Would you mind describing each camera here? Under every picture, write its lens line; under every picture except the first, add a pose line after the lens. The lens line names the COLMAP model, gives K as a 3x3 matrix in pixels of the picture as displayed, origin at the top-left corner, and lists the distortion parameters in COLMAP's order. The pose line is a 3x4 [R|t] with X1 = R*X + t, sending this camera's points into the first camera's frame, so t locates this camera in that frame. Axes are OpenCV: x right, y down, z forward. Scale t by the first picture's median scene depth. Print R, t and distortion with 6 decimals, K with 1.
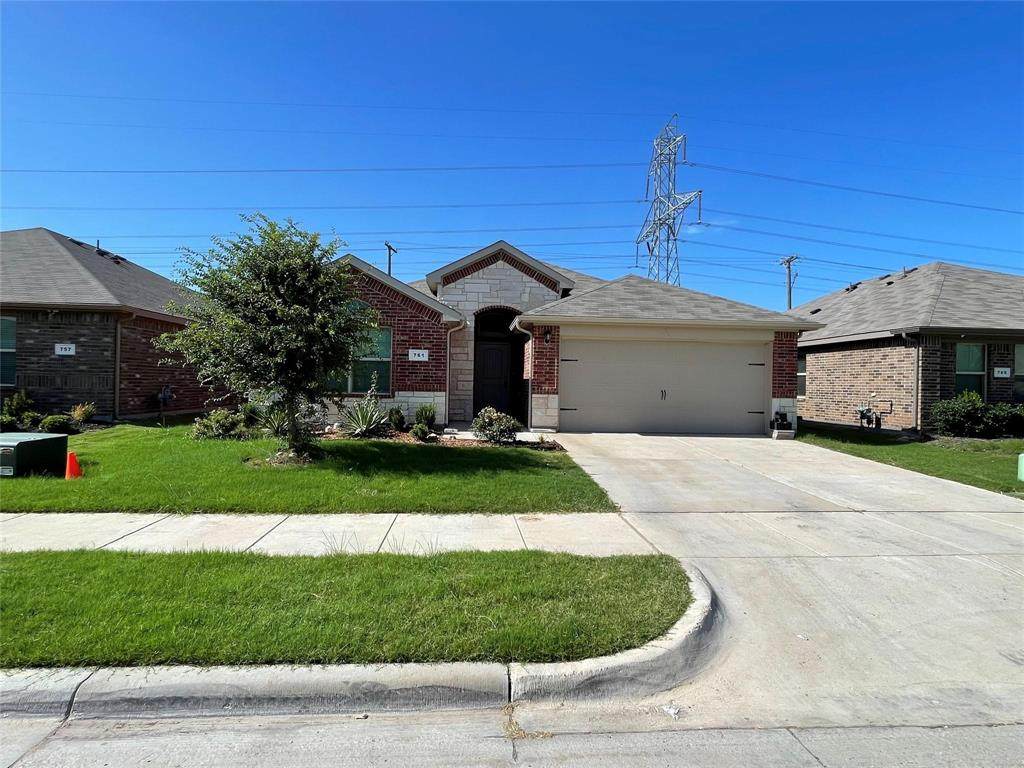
lens RADIAL K [[537.8, 0, 509.7], [0, 537.8, 382.2], [0, 0, 1]] dist [-0.014286, 0.004066]
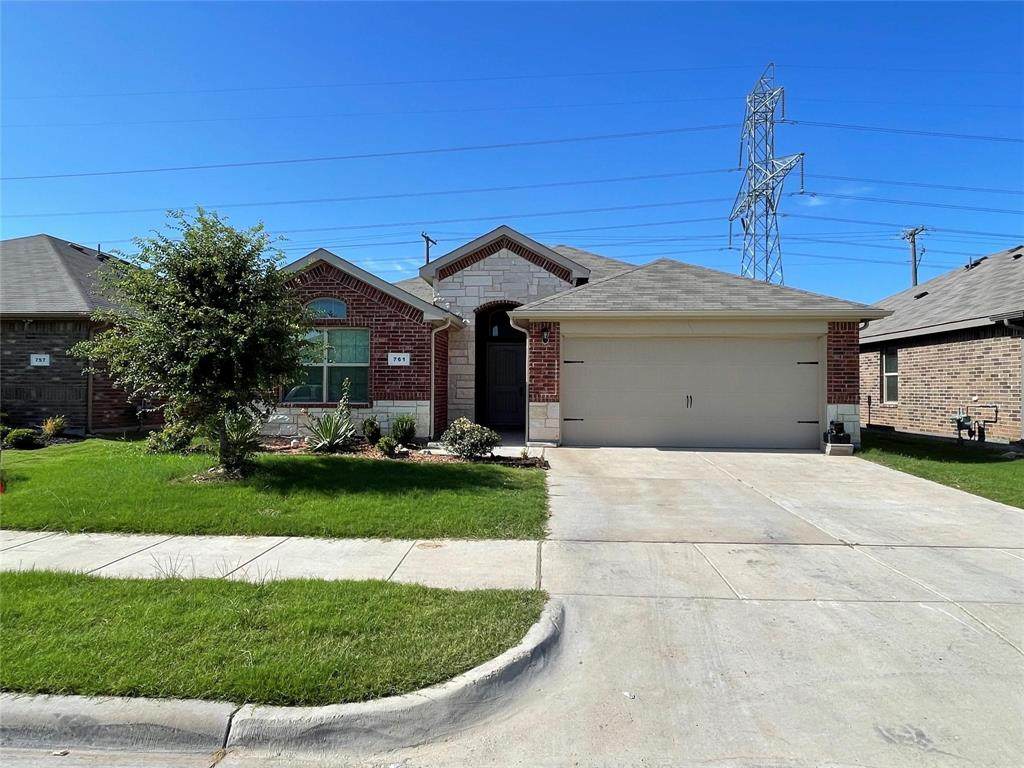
lens RADIAL K [[623.5, 0, 512.5], [0, 623.5, 383.8], [0, 0, 1]] dist [-0.018540, 0.010224]
pose [[0.991665, -0.013811, -0.128104, 0.179327], [0.012615, 0.999869, -0.010142, 0.003366], [0.128227, 0.008441, 0.991709, 0.011348]]
